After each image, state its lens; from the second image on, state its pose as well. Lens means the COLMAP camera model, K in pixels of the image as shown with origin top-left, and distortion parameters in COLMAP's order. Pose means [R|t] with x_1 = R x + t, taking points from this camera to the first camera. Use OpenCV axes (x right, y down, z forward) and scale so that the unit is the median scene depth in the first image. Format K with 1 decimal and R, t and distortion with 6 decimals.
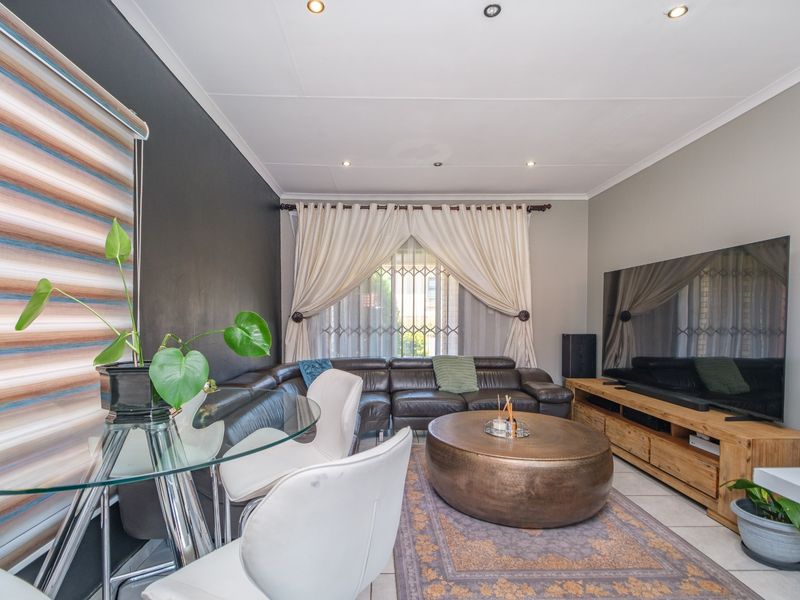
lens RADIAL K [[406.4, 0, 383.3], [0, 406.4, 332.8], [0, 0, 1]] dist [-0.000509, -0.000525]
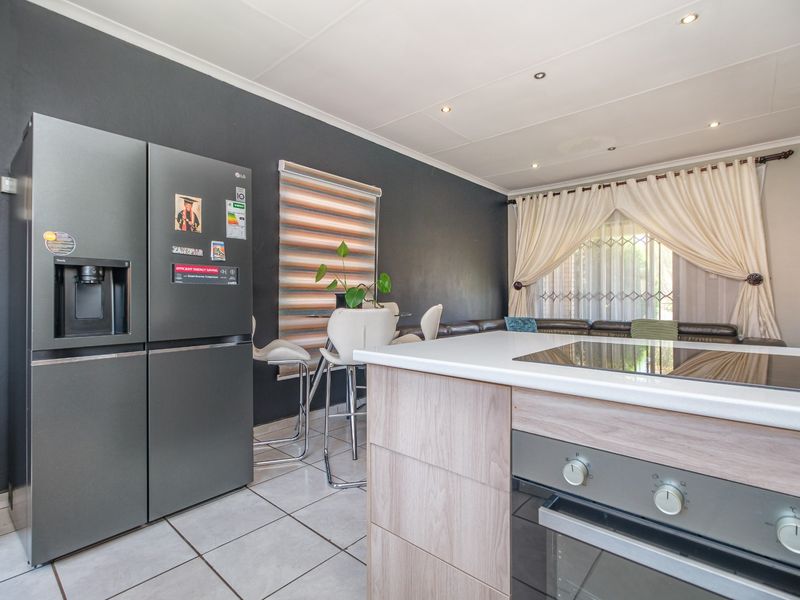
lens RADIAL K [[394.9, 0, 400.9], [0, 394.9, 294.1], [0, 0, 1]] dist [0.000085, -0.001026]
pose [[0.736488, -0.003899, -0.676440, 0.365174], [-0.023347, 0.999241, -0.031179, 0.036472], [0.676048, 0.038756, 0.735838, -0.168781]]
